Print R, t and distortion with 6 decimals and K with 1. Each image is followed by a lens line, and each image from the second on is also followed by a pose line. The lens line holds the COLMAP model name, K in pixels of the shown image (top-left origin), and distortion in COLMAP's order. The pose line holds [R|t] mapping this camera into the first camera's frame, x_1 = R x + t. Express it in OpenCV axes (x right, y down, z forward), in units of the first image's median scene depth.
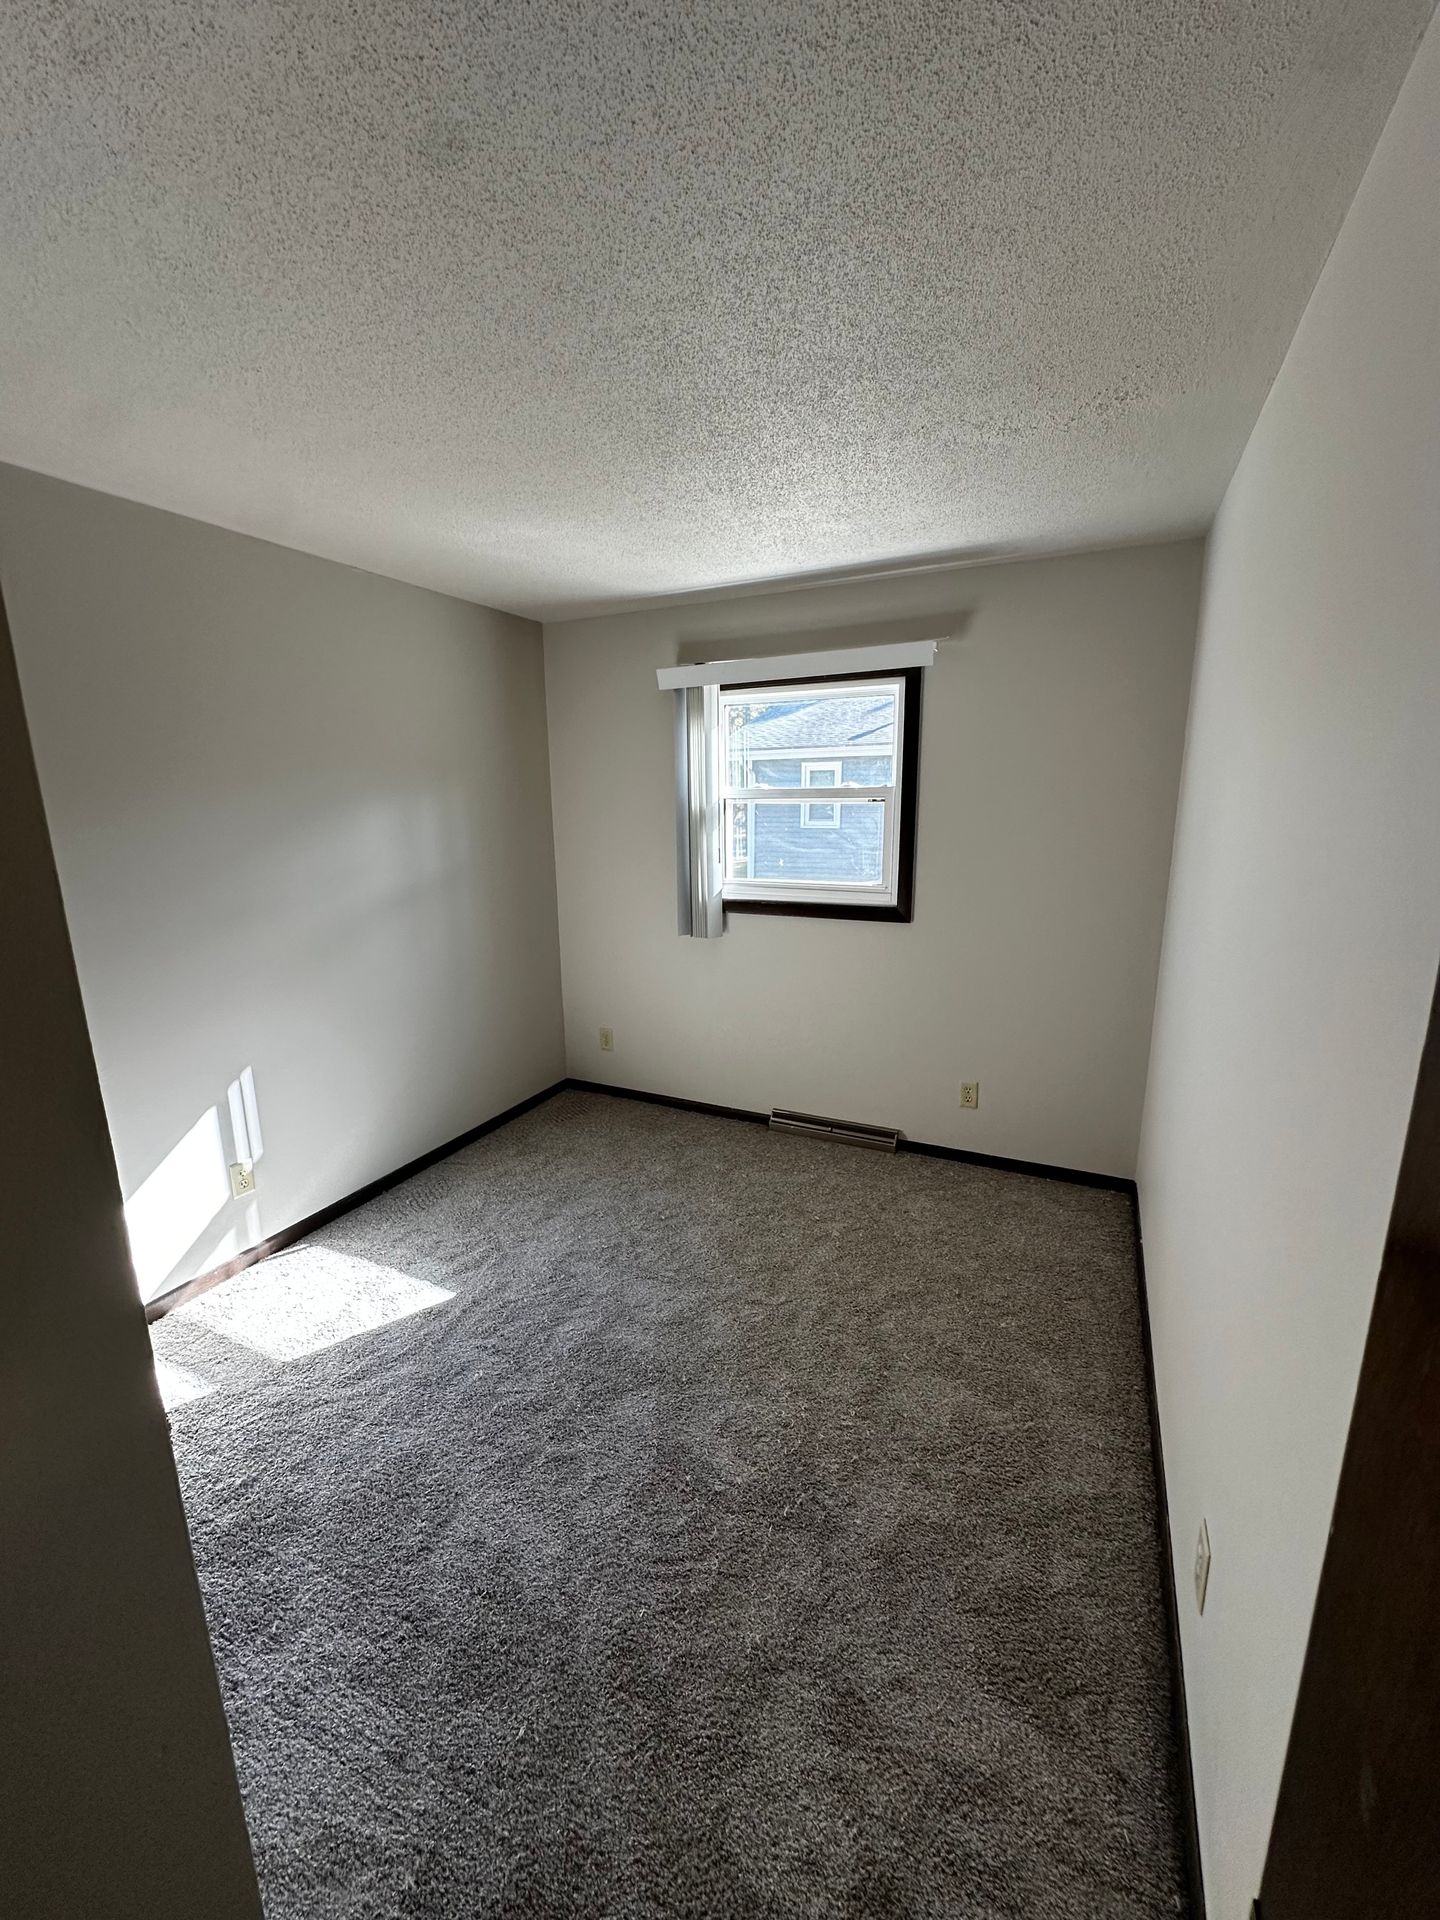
lens RADIAL K [[765.2, 0, 720.0], [0, 765.2, 960.0], [0, 0, 1]] dist [-0.000316, -0.000113]
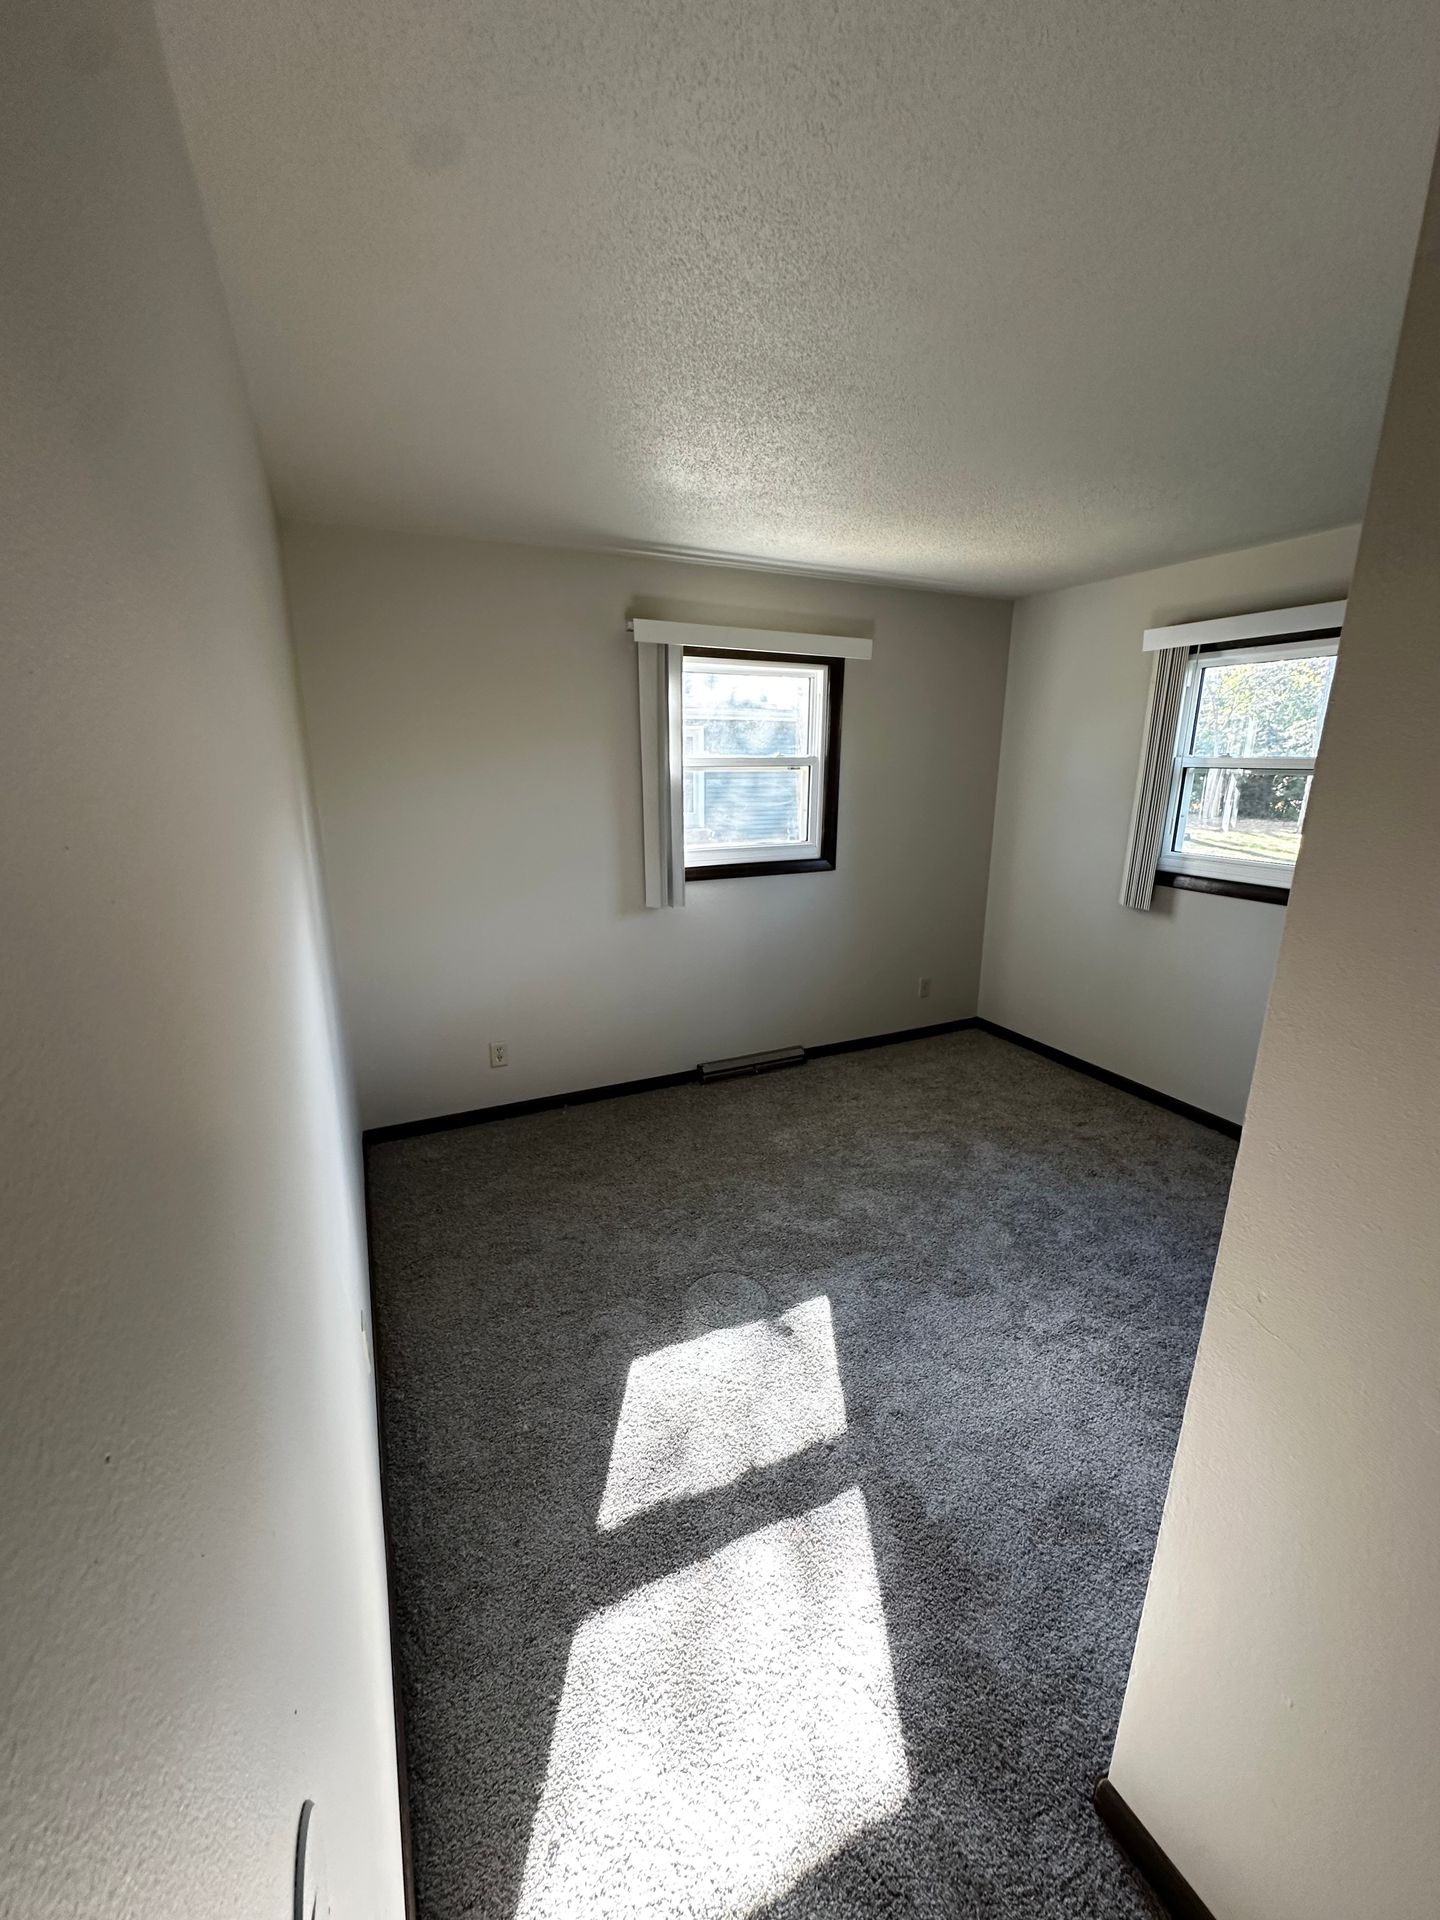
lens RADIAL K [[765.2, 0, 720.0], [0, 765.2, 960.0], [0, 0, 1]] dist [-0.000316, -0.000113]
pose [[0.621796, -0.192807, 0.759075, -0.823852], [0.158137, 0.980168, 0.119428, -0.081891], [-0.767048, 0.045778, 0.639954, 0.362777]]
